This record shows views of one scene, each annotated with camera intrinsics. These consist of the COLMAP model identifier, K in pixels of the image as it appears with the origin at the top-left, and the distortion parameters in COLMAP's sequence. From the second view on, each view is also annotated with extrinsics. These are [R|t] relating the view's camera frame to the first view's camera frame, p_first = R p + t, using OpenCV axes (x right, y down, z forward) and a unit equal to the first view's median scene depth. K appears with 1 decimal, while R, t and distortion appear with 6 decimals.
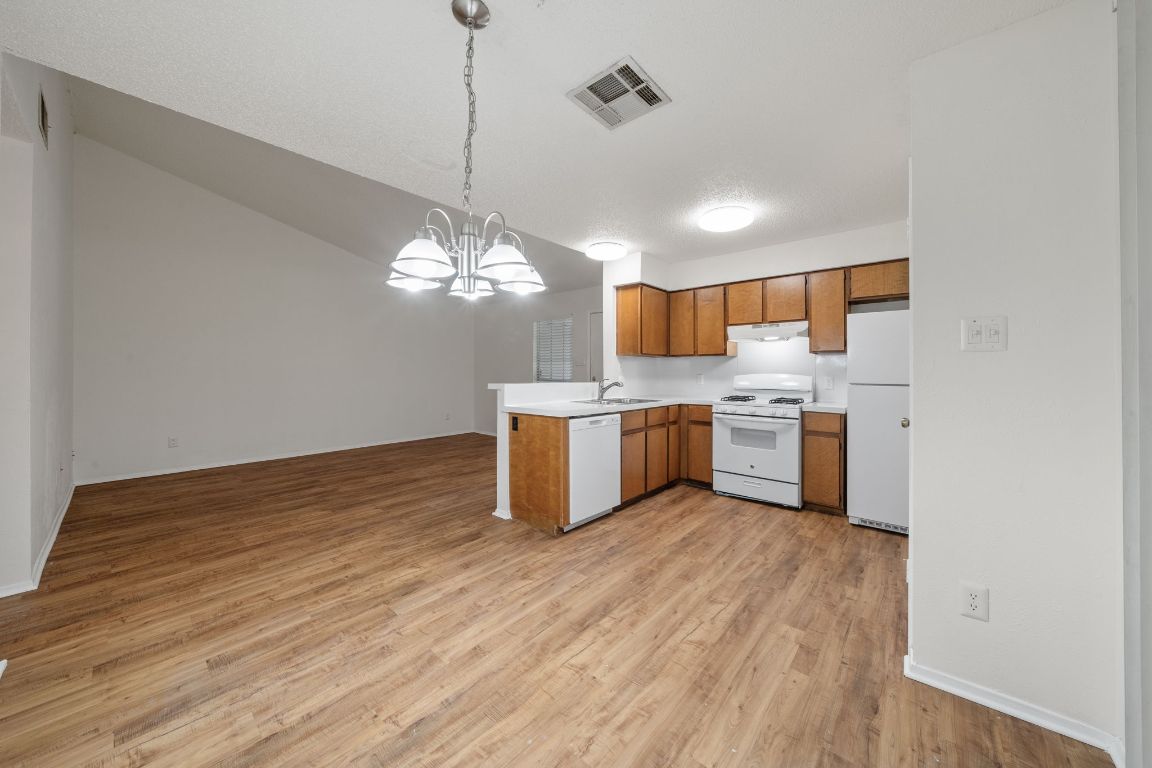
lens RADIAL K [[396.9, 0, 576.7], [0, 396.9, 365.0], [0, 0, 1]] dist [-0.004284, 0.000396]
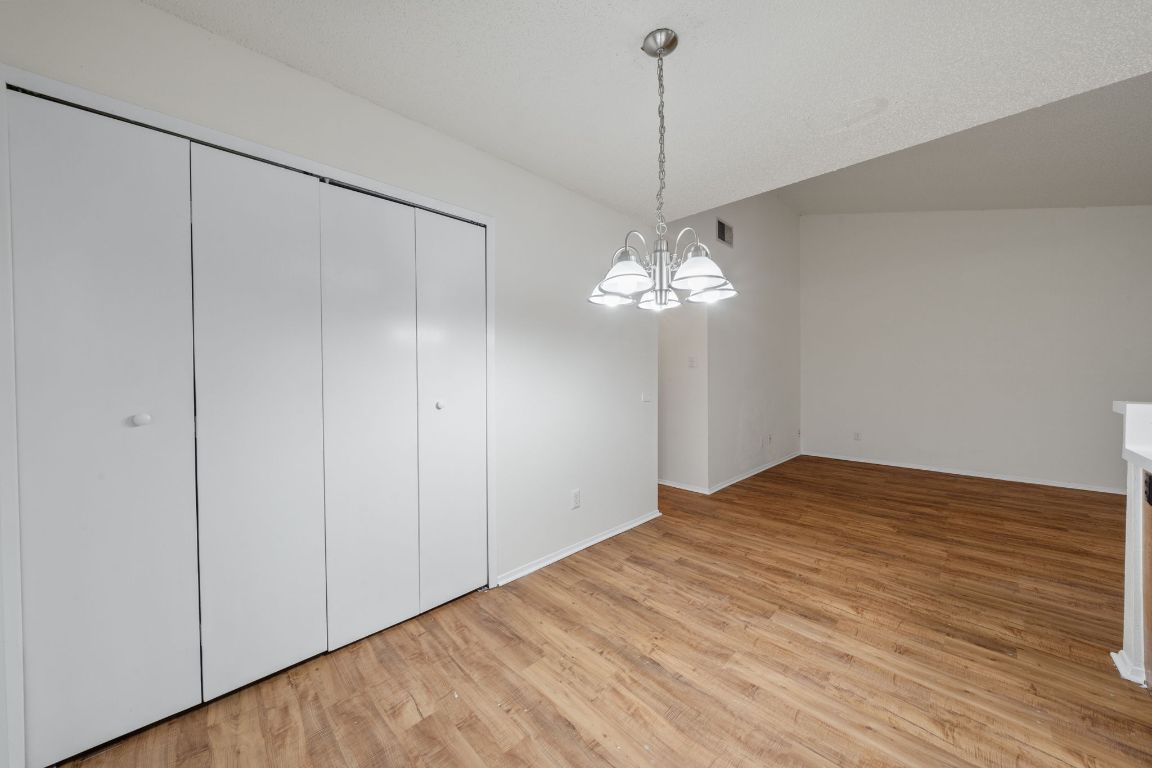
lens RADIAL K [[396.9, 0, 584.6], [0, 396.9, 383.3], [0, 0, 1]] dist [-0.004284, 0.000396]
pose [[-0.063958, 0.014045, -0.997854, 0.384066], [0.014234, 0.999812, 0.013160, 0.008650], [0.997851, -0.013361, -0.064146, 0.405119]]
